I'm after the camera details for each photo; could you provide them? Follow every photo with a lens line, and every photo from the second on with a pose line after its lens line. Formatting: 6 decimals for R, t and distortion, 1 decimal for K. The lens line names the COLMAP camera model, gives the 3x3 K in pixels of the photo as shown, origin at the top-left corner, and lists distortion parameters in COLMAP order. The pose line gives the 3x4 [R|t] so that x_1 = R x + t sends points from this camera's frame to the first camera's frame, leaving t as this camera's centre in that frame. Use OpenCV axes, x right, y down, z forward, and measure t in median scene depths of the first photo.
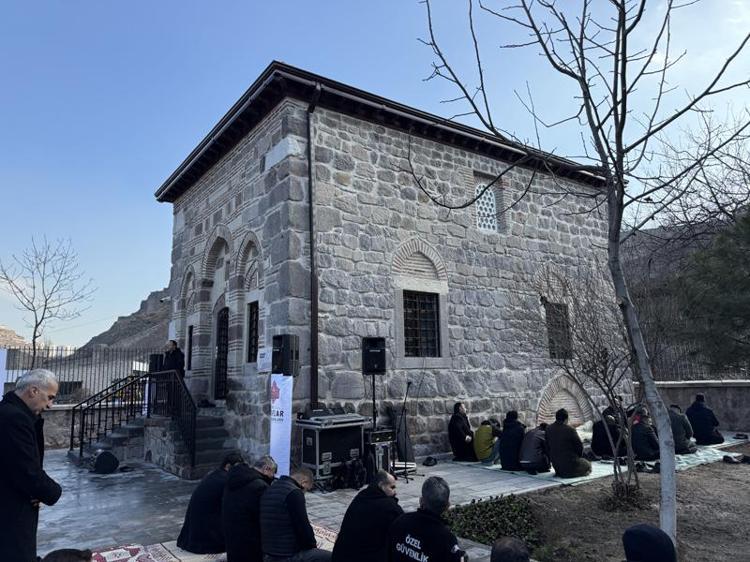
lens RADIAL K [[529.3, 0, 375.0], [0, 529.3, 281.0], [0, 0, 1]] dist [0.142997, -0.237867]
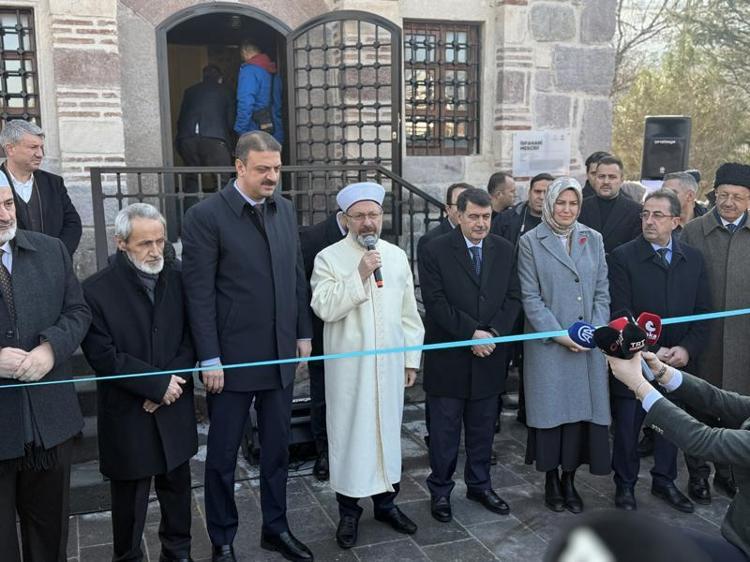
lens RADIAL K [[818.5, 0, 375.9], [0, 818.5, 309.1], [0, 0, 1]] dist [0.151702, -0.295013]
pose [[0.287092, -0.130929, 0.948913, -0.992985], [-0.182014, 0.965111, 0.188232, 0.161748], [-0.940451, -0.226755, 0.253245, 0.842107]]
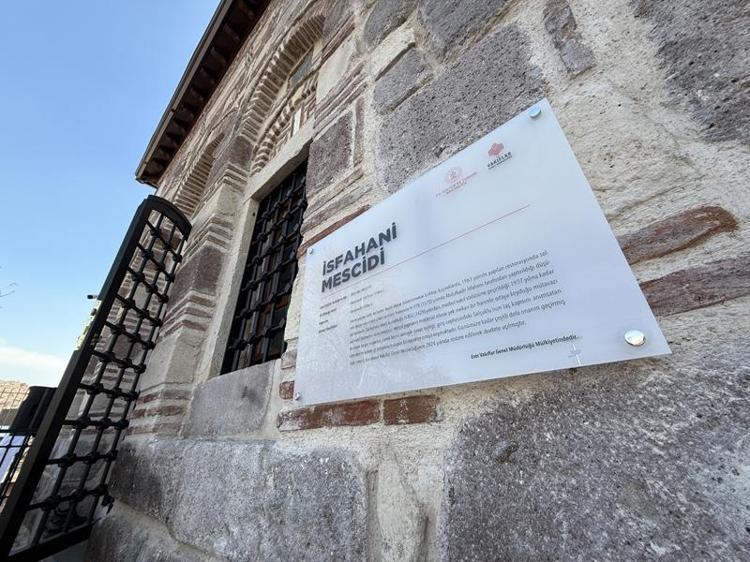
lens RADIAL K [[301.4, 0, 375.0], [0, 301.4, 281.0], [0, 0, 1]] dist [0.000578, 0.000069]
pose [[0.981691, 0.100744, 0.161658, -0.199598], [-0.049366, 0.954253, -0.294898, 0.156906], [-0.183972, 0.281518, 0.941755, 0.873433]]
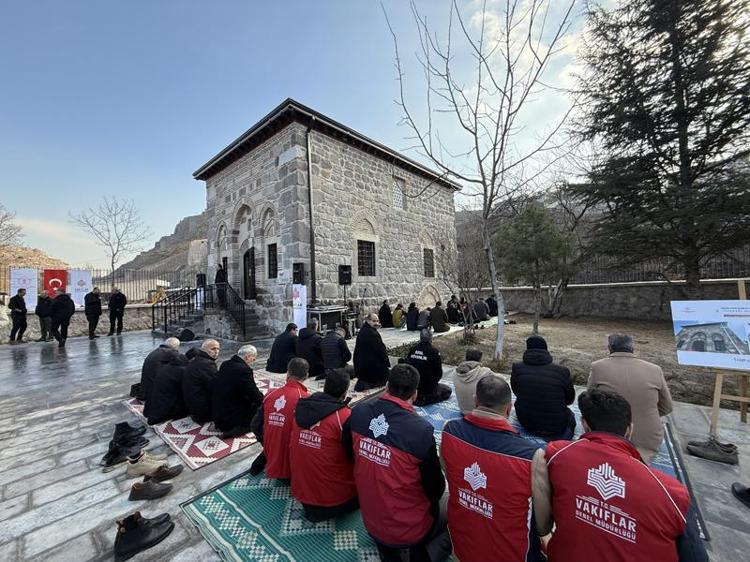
lens RADIAL K [[301.4, 0, 375.0], [0, 301.4, 281.0], [0, 0, 1]] dist [0.000578, 0.000069]
pose [[0.976243, 0.000657, 0.216679, -0.117300], [-0.033026, 0.988762, 0.145802, 0.004386], [-0.214148, -0.149494, 0.965294, -0.034987]]
